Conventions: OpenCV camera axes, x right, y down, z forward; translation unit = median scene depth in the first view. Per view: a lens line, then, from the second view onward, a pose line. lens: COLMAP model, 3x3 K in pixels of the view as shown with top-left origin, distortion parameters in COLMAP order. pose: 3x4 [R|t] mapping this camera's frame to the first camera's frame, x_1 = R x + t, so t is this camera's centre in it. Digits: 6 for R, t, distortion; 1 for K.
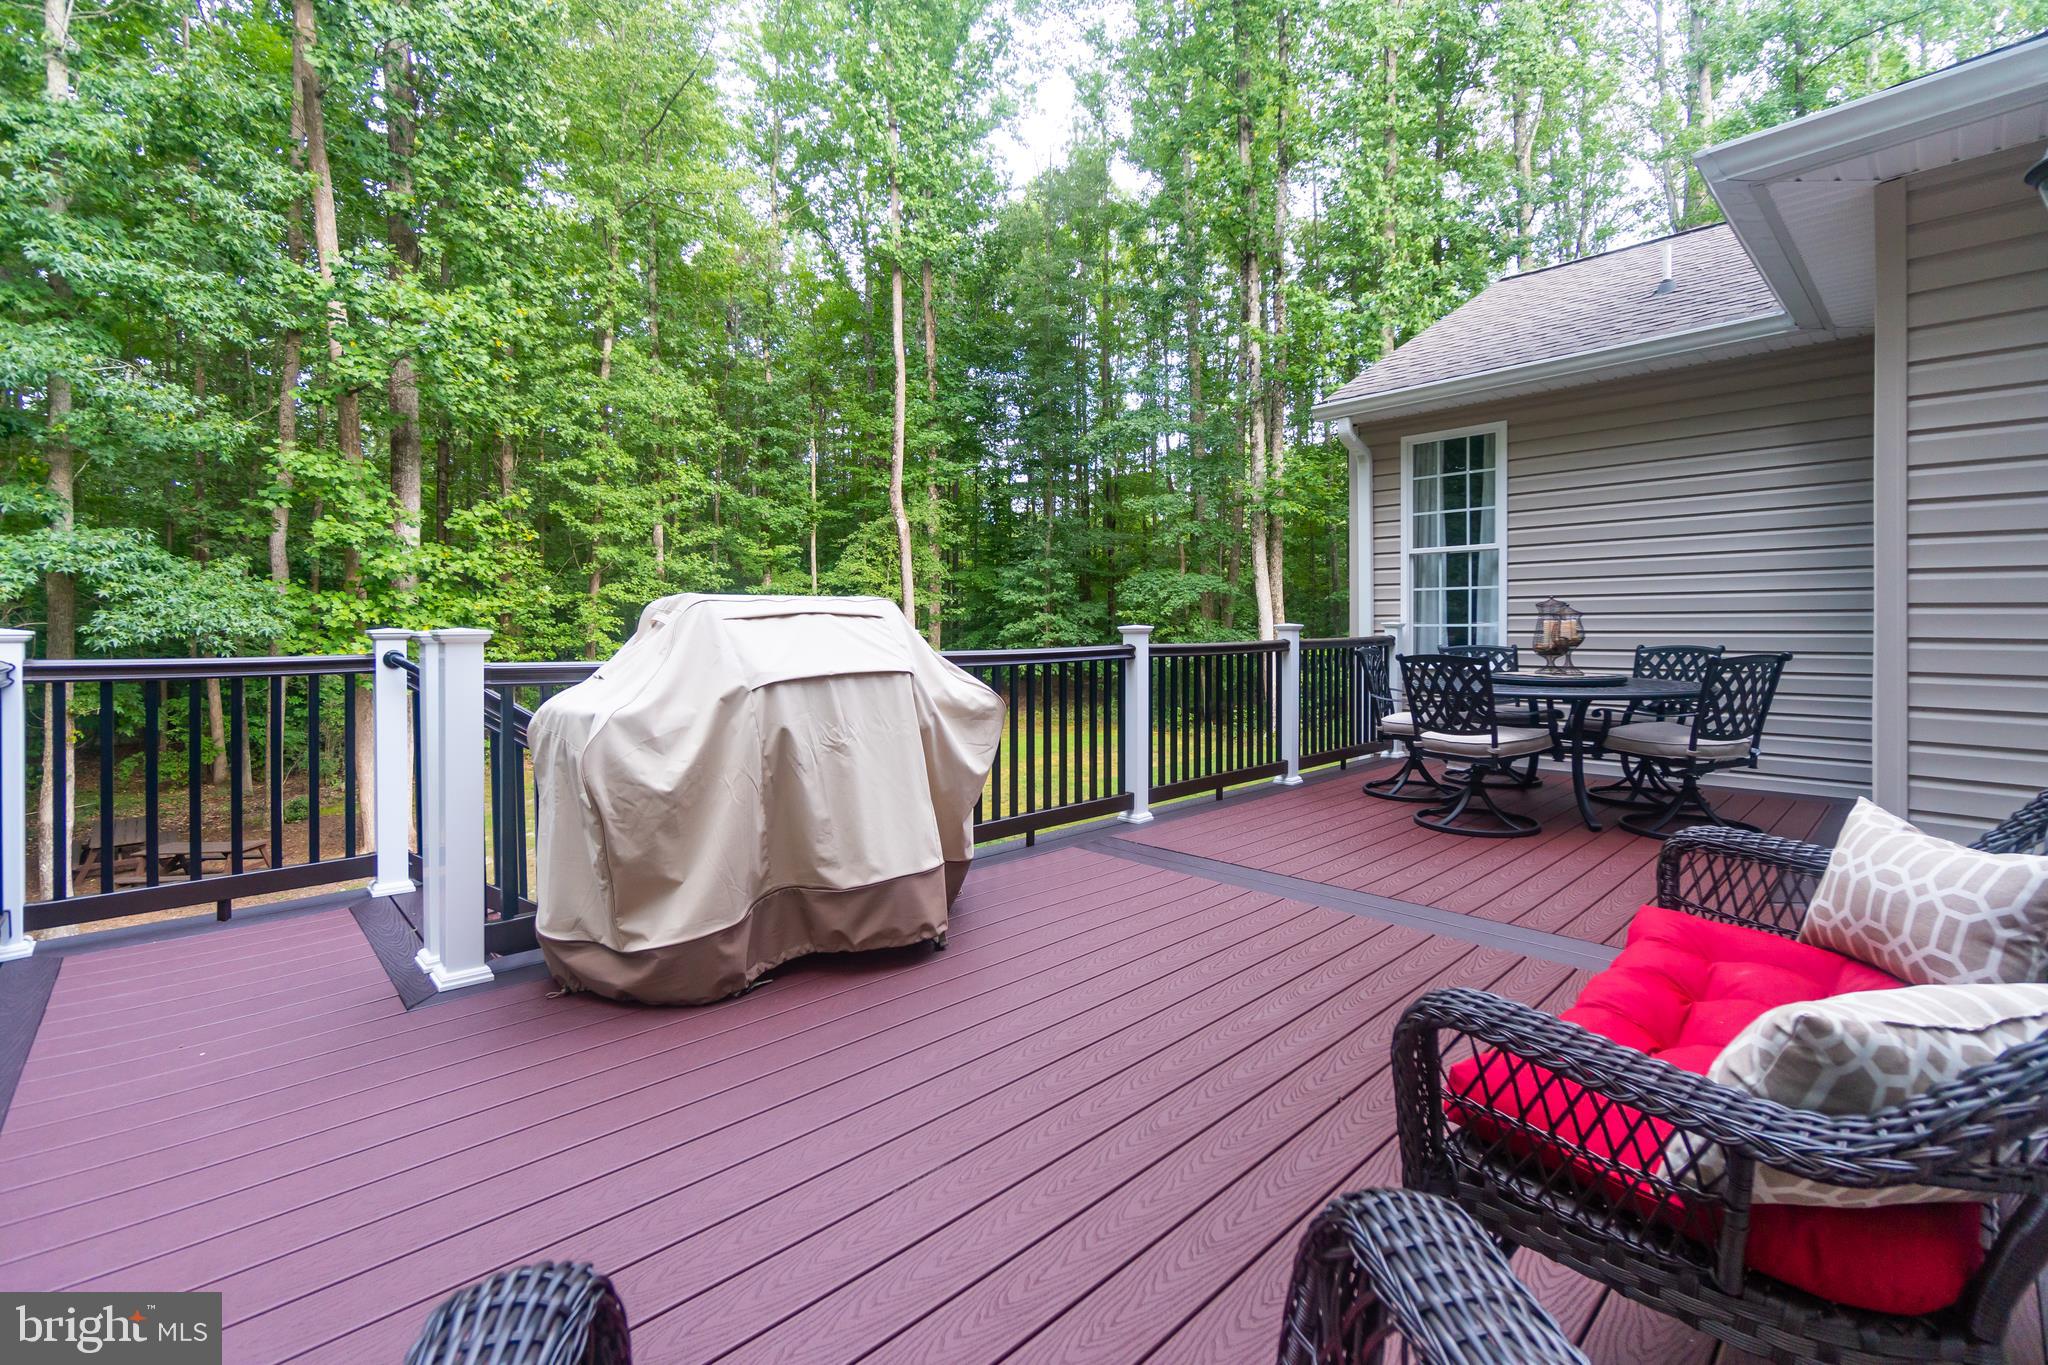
lens RADIAL K [[886.9, 0, 1023.5], [0, 886.9, 624.0], [0, 0, 1]] dist [-0.001418, -0.000066]
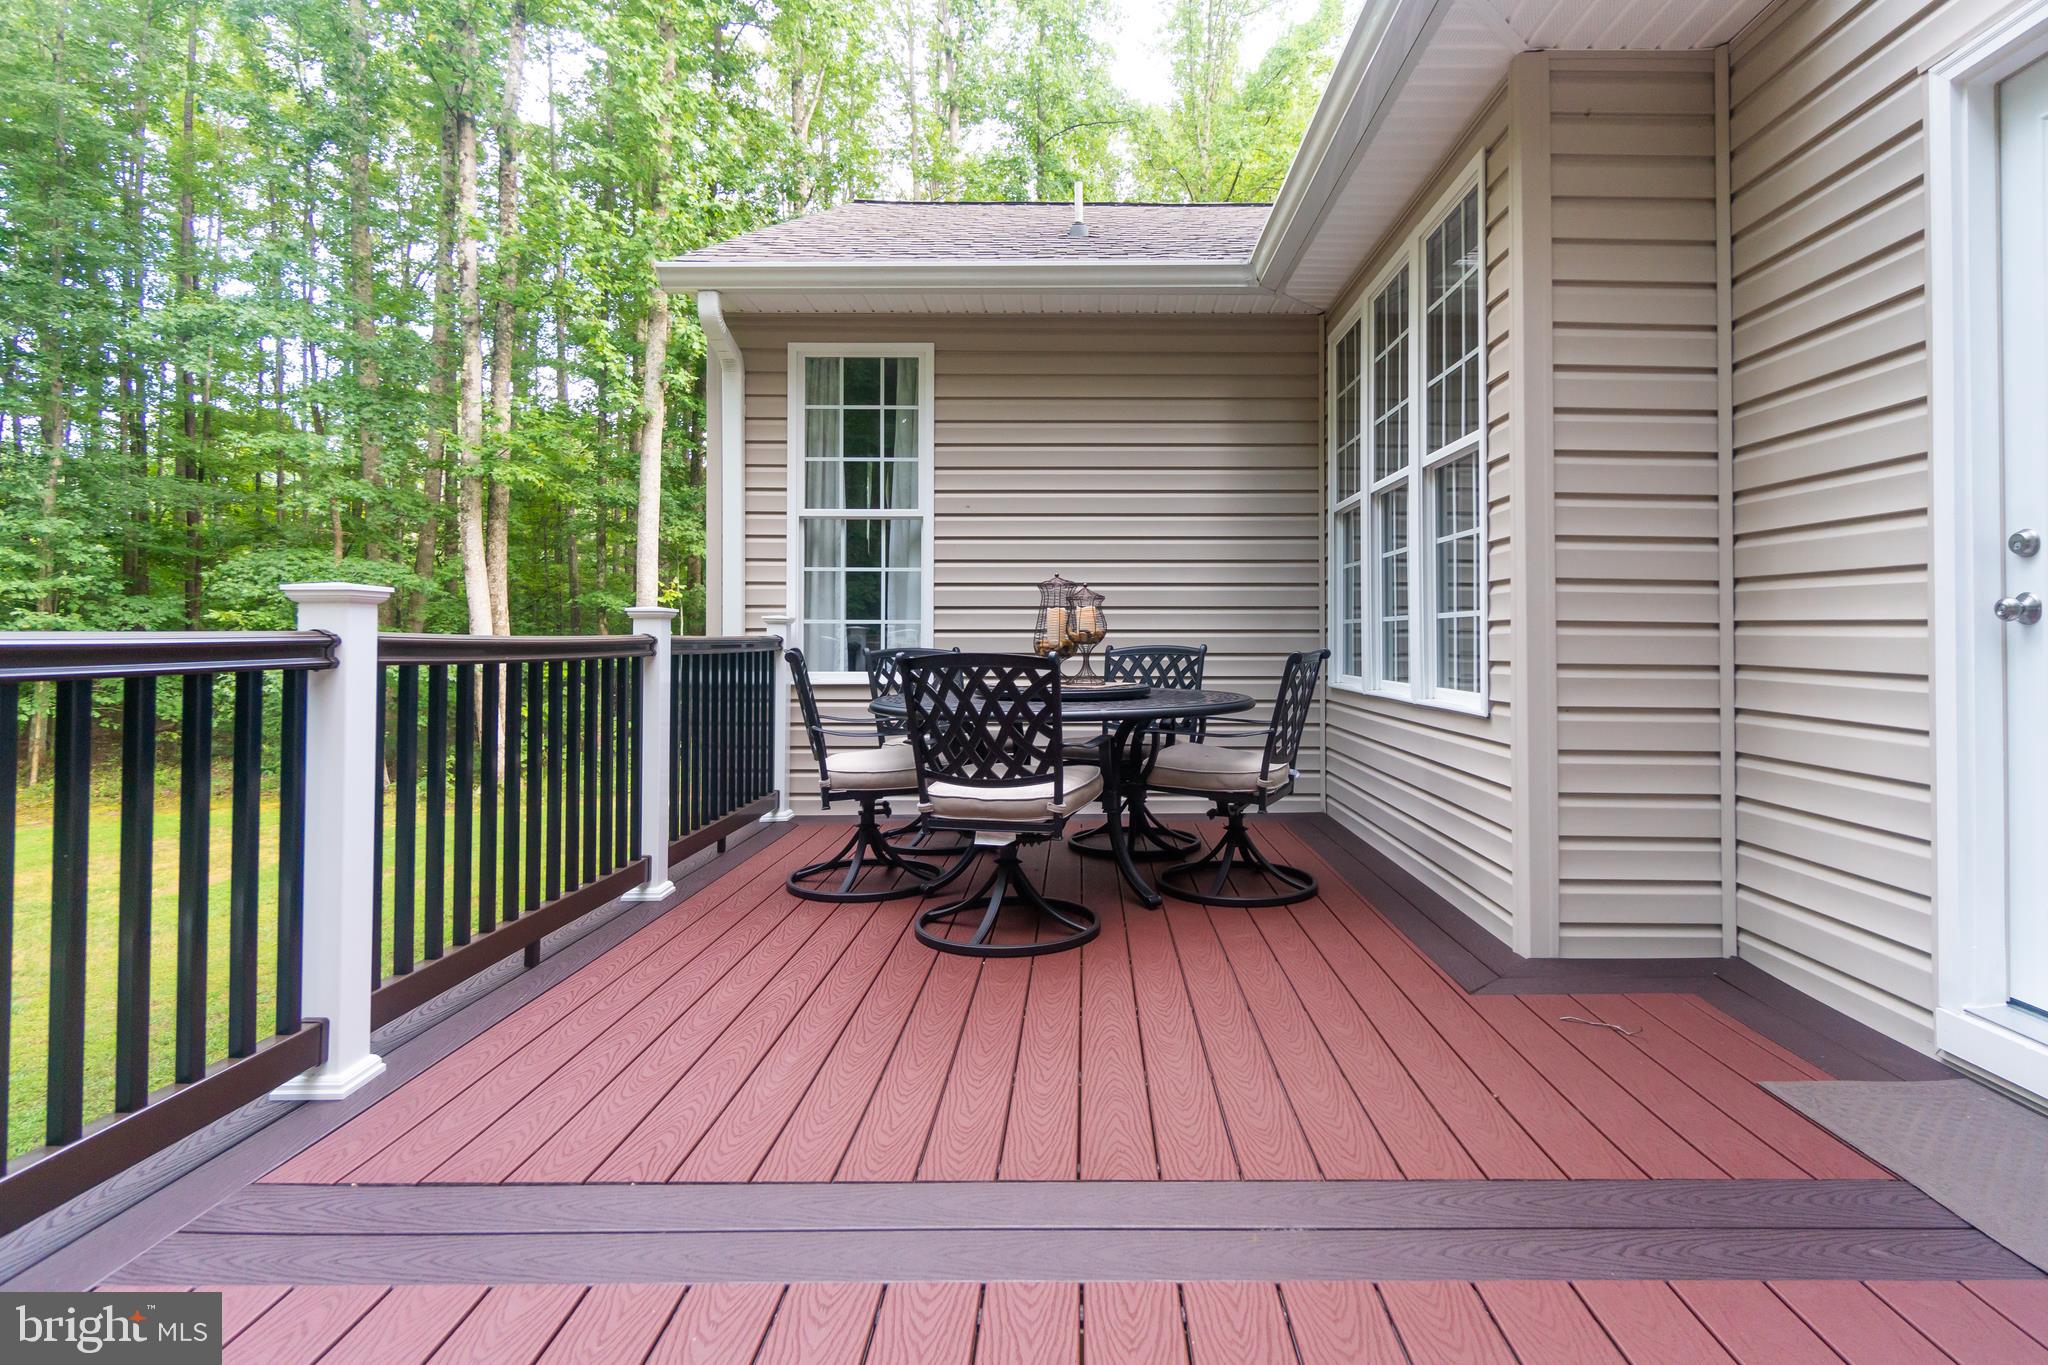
lens RADIAL K [[956.9, 0, 1025.6], [0, 956.9, 633.8], [0, 0, 1]] dist [0.005284, -0.007112]
pose [[0.680140, 0.017379, 0.732876, 0.018349], [-0.006894, 0.999826, -0.017311, 0.022660], [-0.733050, 0.006721, 0.680142, 0.380236]]
